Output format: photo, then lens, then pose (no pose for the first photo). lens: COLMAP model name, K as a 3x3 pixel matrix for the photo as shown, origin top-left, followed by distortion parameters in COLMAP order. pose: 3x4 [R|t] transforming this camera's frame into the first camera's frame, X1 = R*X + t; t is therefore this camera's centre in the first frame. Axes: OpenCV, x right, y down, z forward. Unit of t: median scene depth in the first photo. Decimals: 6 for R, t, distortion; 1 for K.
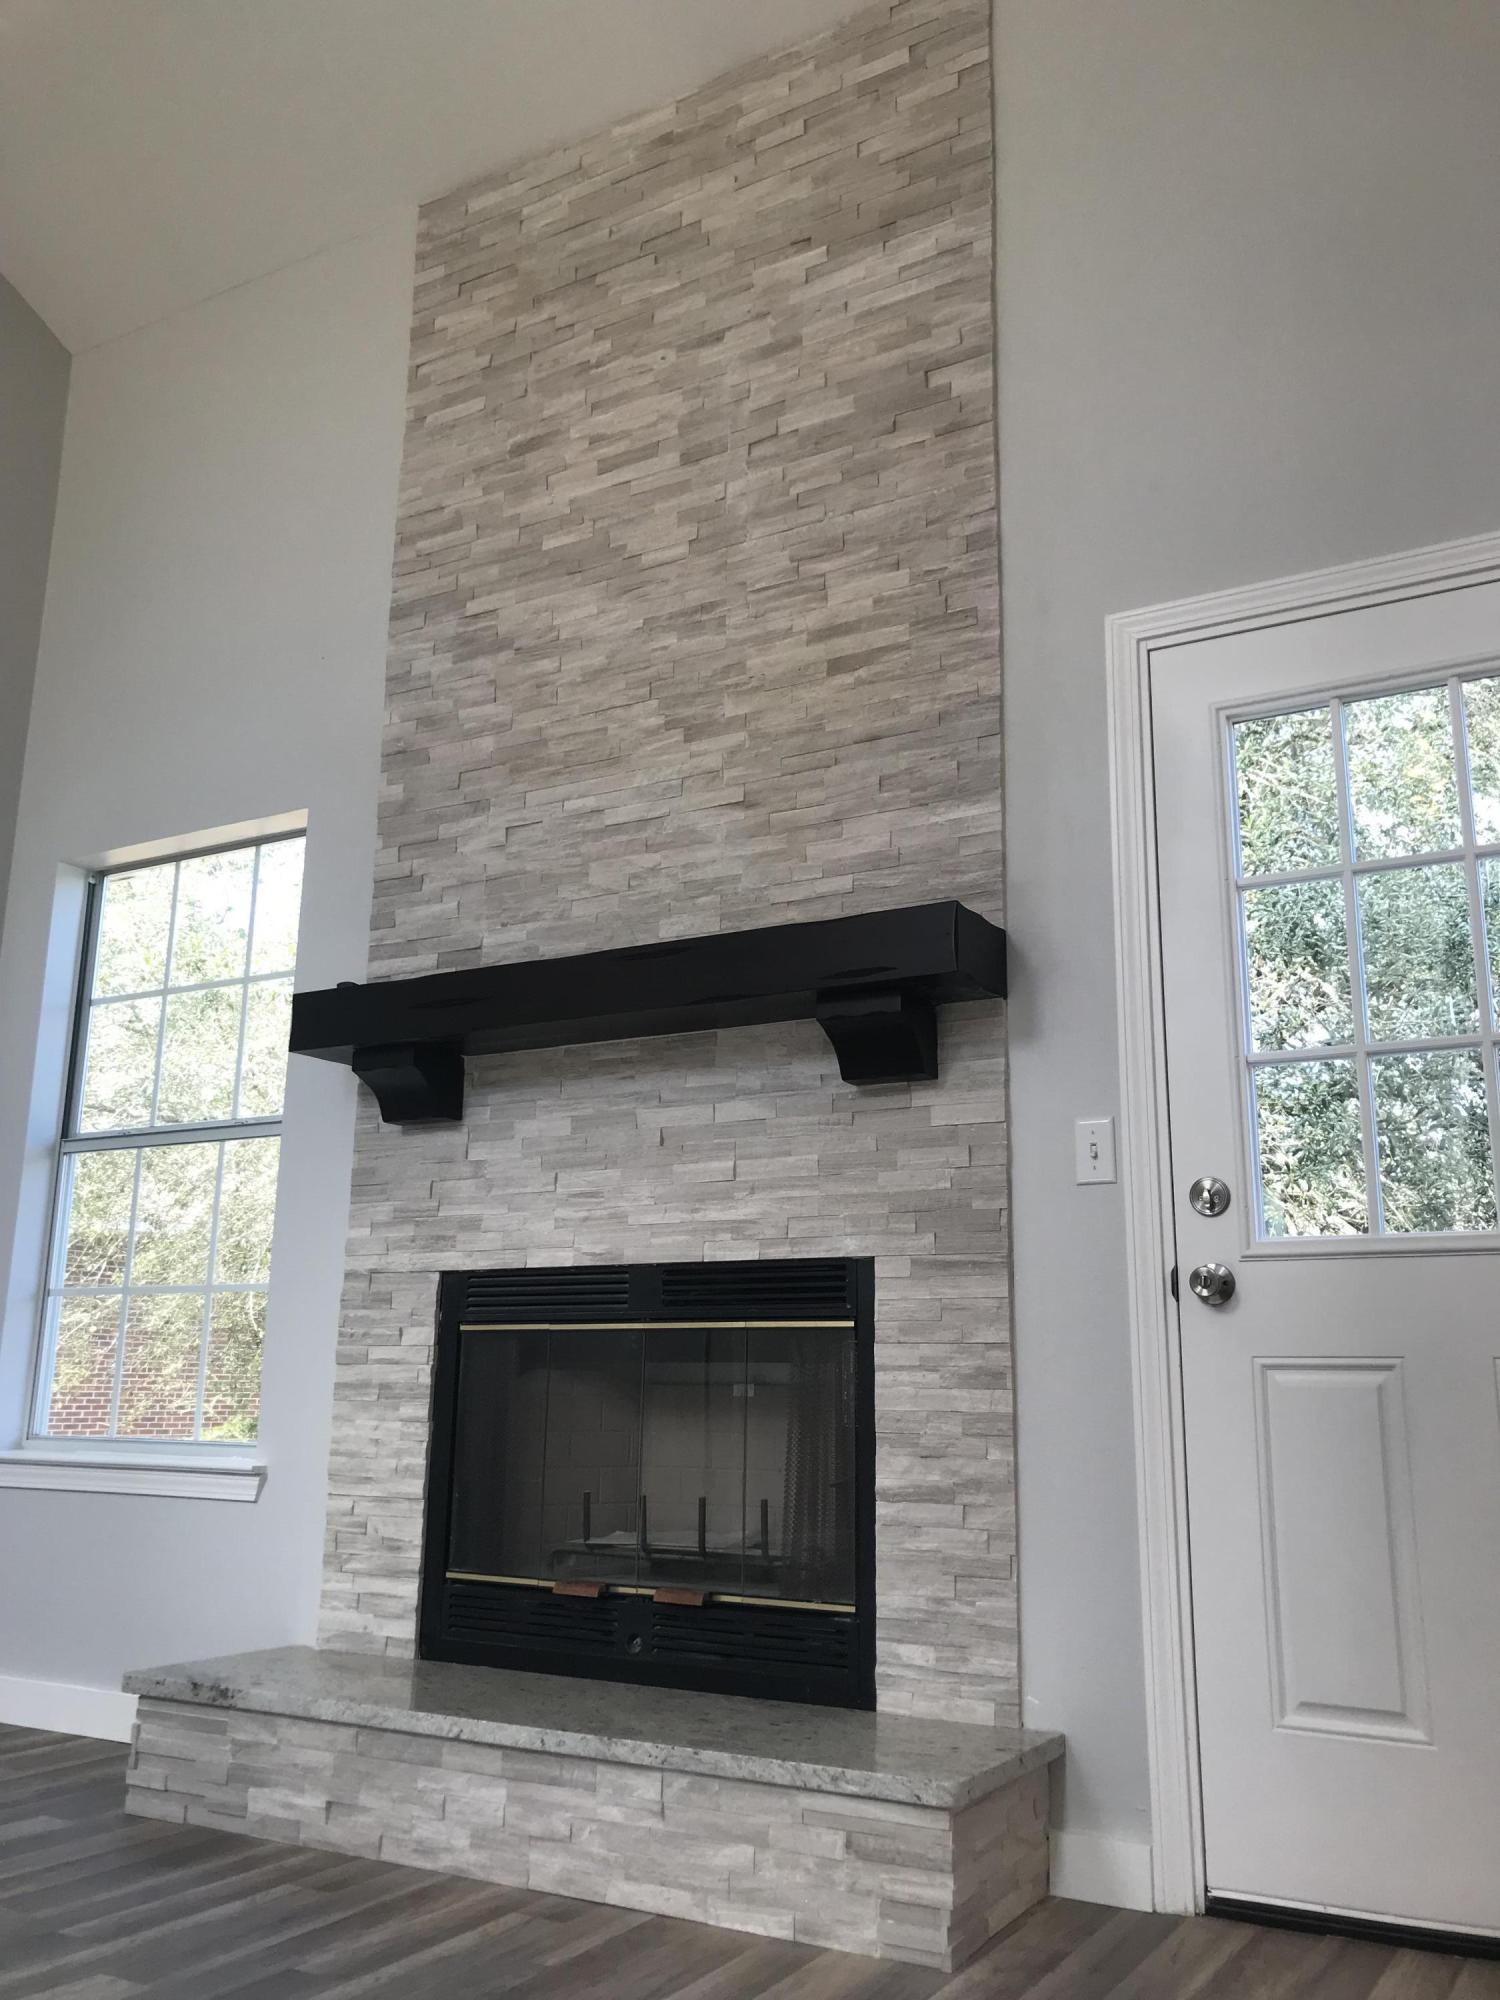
lens RADIAL K [[1640.9, 0, 759.4], [0, 1640.9, 1002.0], [0, 0, 1]] dist [0.036529, -0.032604]
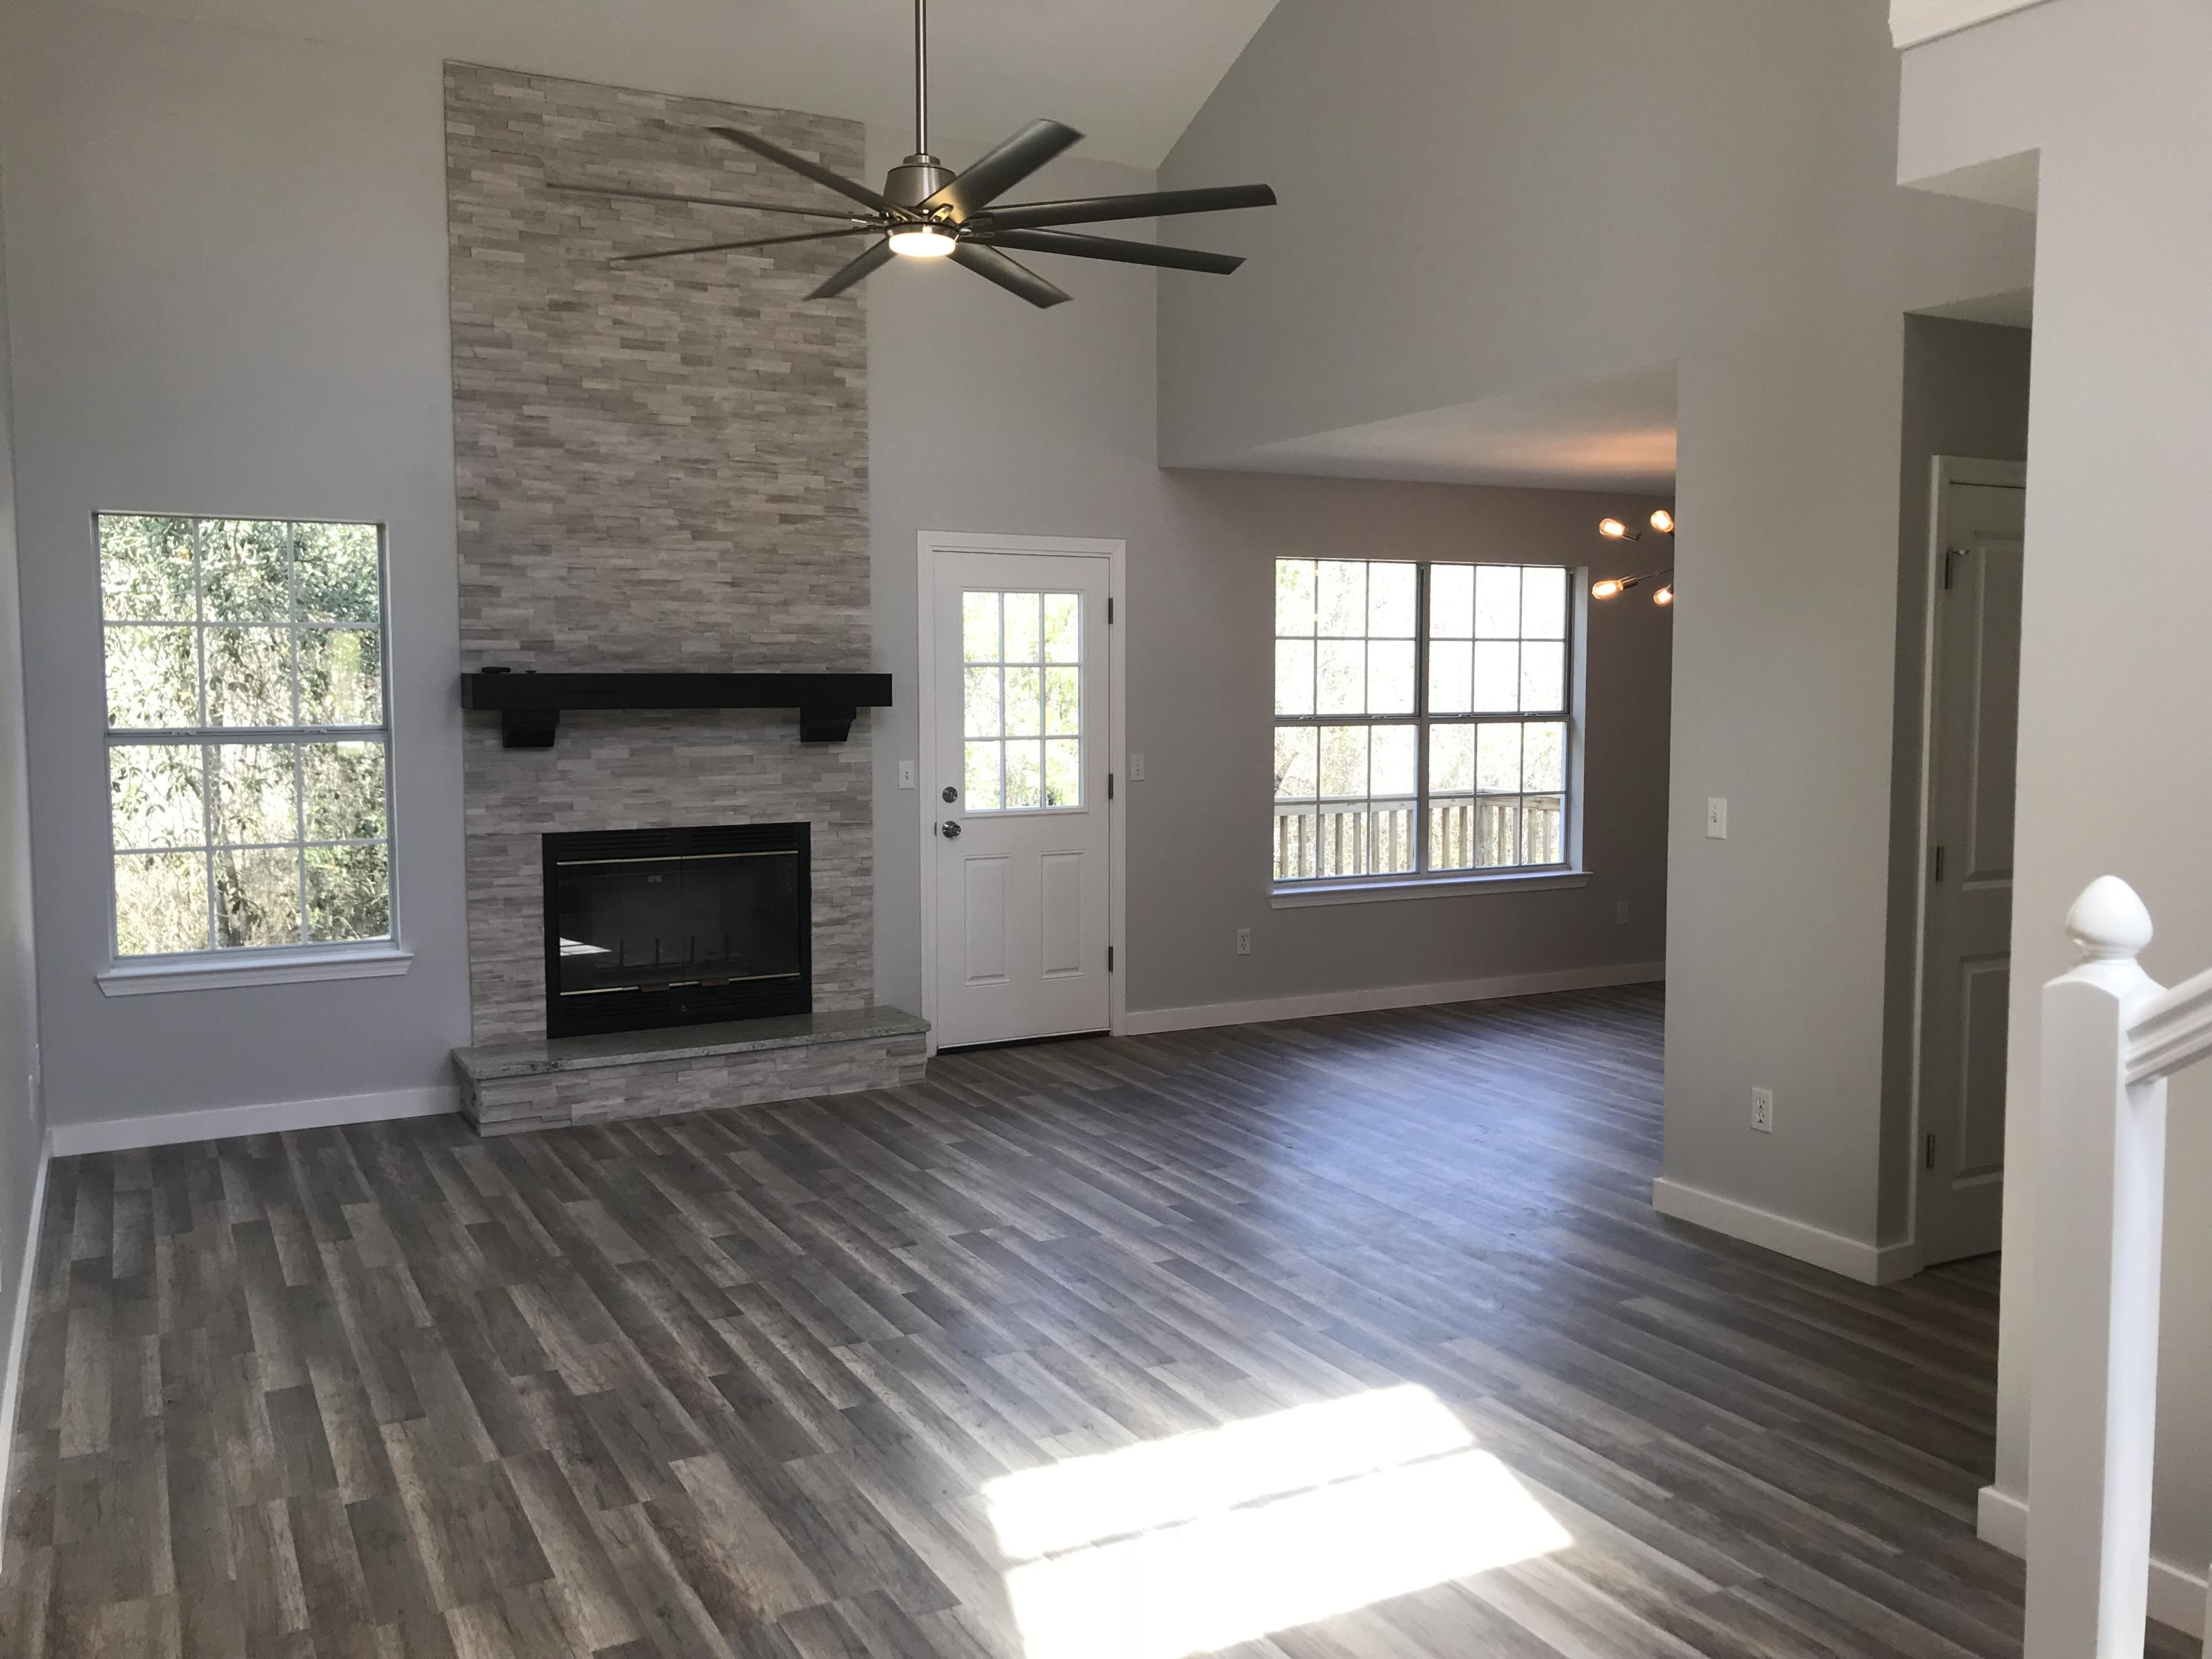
lens RADIAL K [[1814.8, 0, 1111.4], [0, 1814.8, 820.4], [0, 0, 1]] dist [0.036529, -0.032604]
pose [[0.530034, -0.085790, 0.843625, -1.559976], [-0.186995, 0.958553, 0.214962, -0.390713], [-0.827101, -0.271691, 0.492024, -0.457559]]
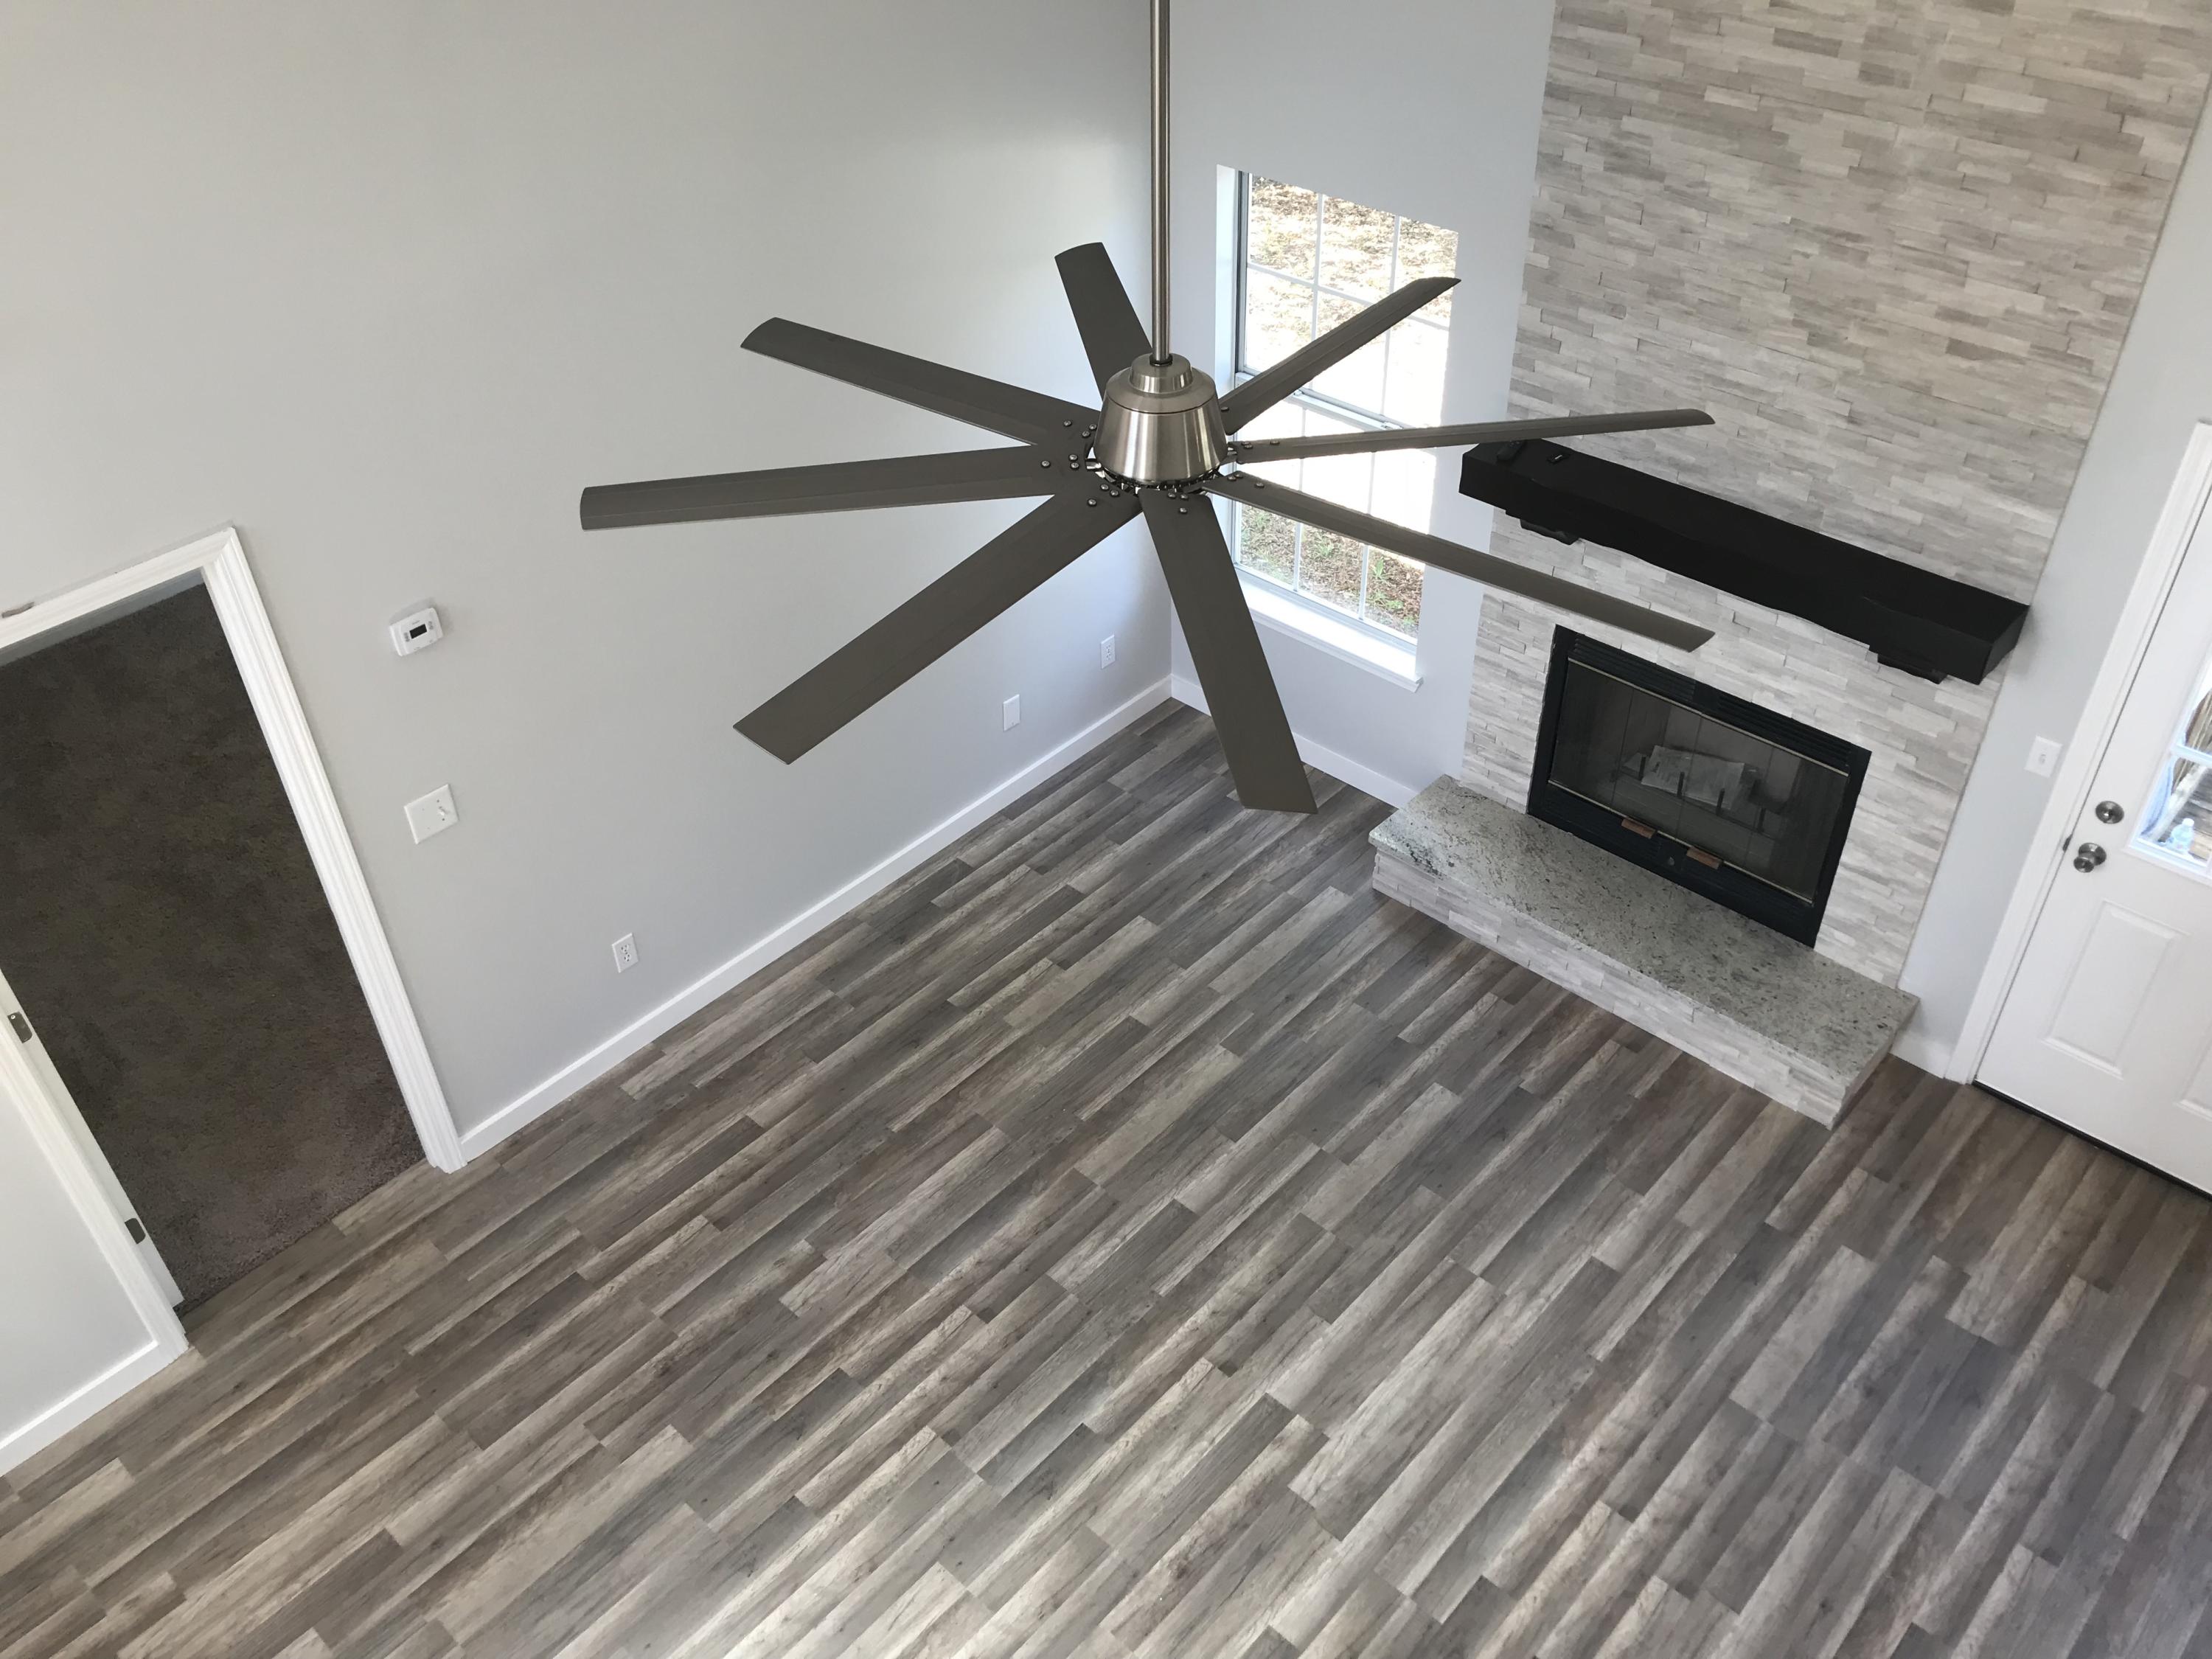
lens RADIAL K [[1814.8, 0, 1098.6], [0, 1814.8, 818.4], [0, 0, 1]] dist [0.036529, -0.032604]
pose [[0.972374, 0.111009, -0.205342, -0.248755], [0.094778, 0.616150, 0.781906, -1.088352], [0.213320, -0.779767, 0.588607, -0.193115]]
